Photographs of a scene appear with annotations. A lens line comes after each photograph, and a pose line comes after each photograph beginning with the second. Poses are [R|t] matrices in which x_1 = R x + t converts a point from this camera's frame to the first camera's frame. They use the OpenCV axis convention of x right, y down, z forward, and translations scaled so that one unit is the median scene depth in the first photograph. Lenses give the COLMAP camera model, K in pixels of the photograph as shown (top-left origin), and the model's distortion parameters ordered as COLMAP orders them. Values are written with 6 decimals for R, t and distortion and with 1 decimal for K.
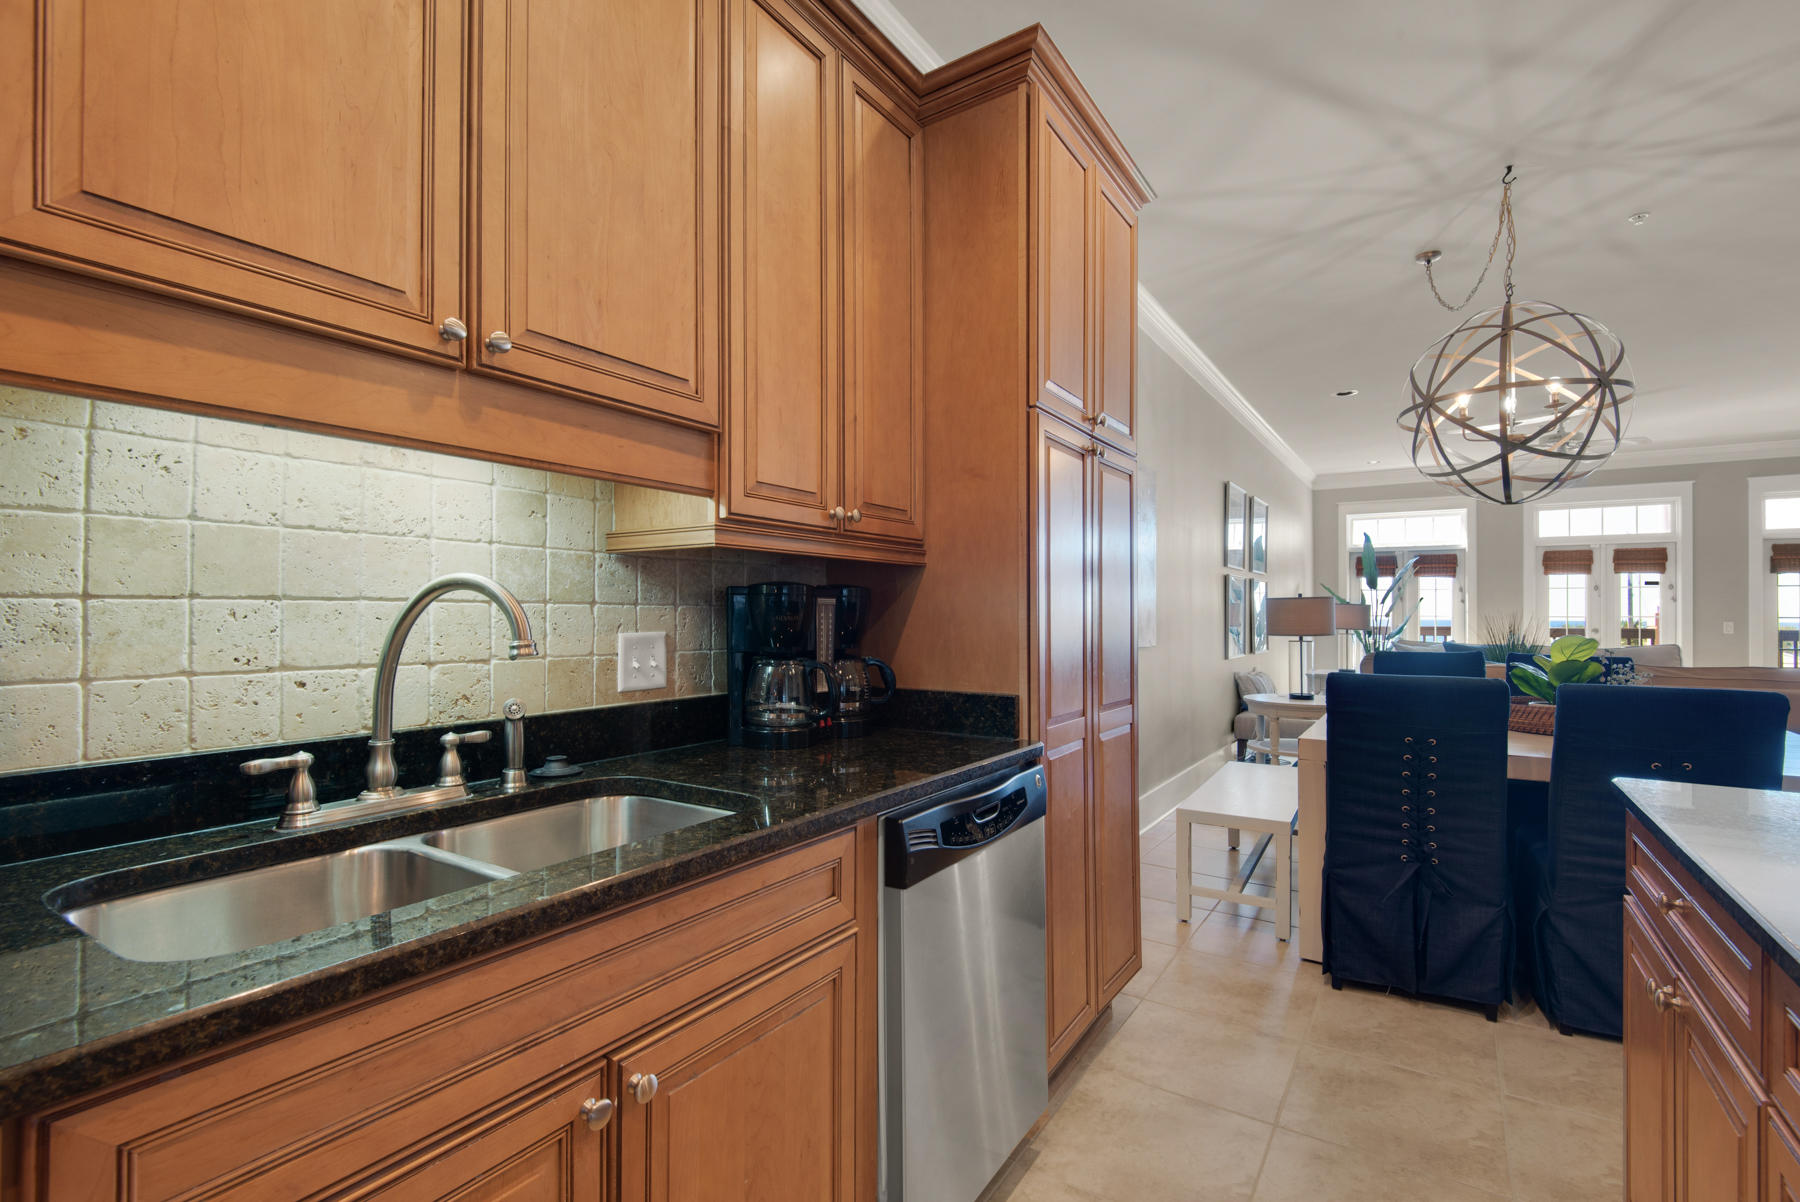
lens RADIAL K [[840.3, 0, 893.5], [0, 840.3, 602.7], [0, 0, 1]] dist [0.029170, -0.022925]
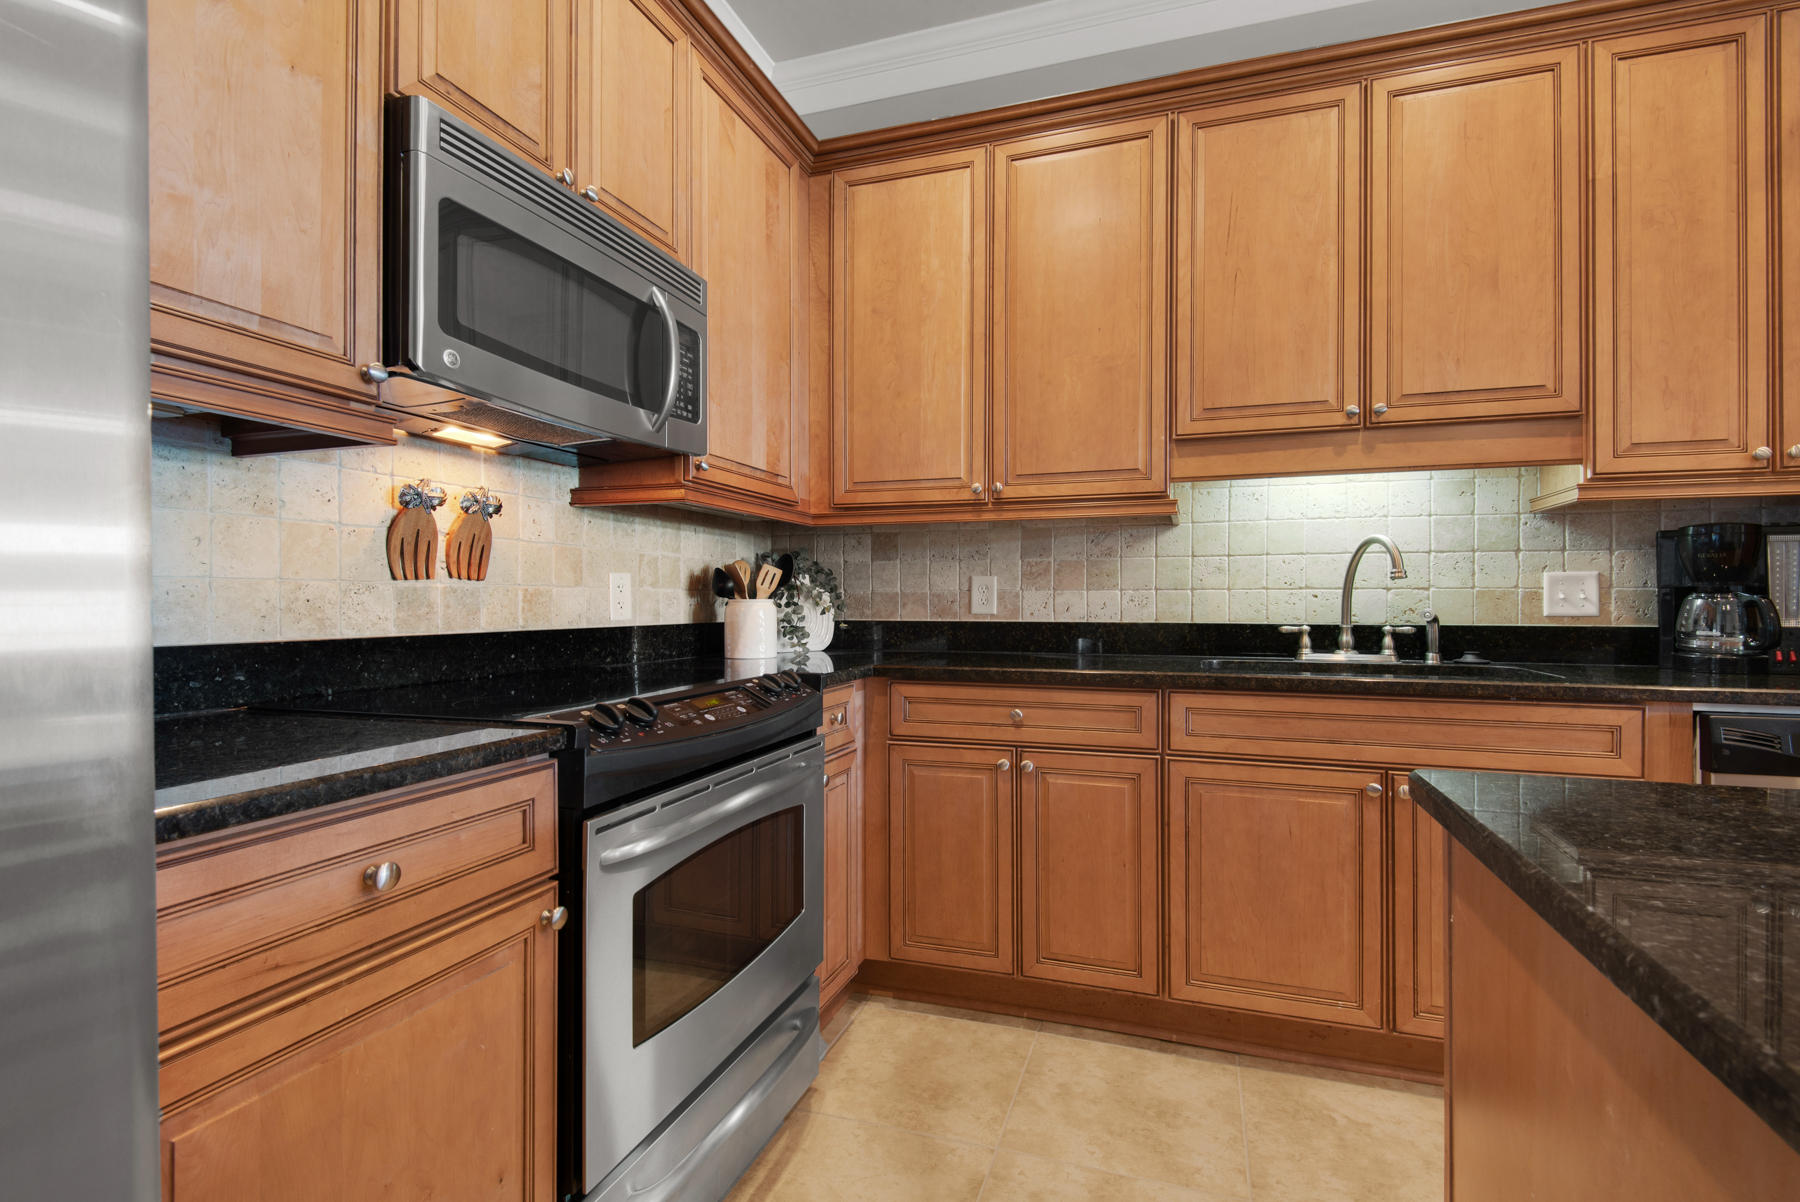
lens RADIAL K [[840.3, 0, 893.5], [0, 840.3, 602.7], [0, 0, 1]] dist [0.029170, -0.022925]
pose [[0.241898, -0.002582, -0.970298, 0.847948], [0.011687, 0.999932, 0.000253, 0.083158], [0.970231, -0.011401, 0.241911, -0.389202]]
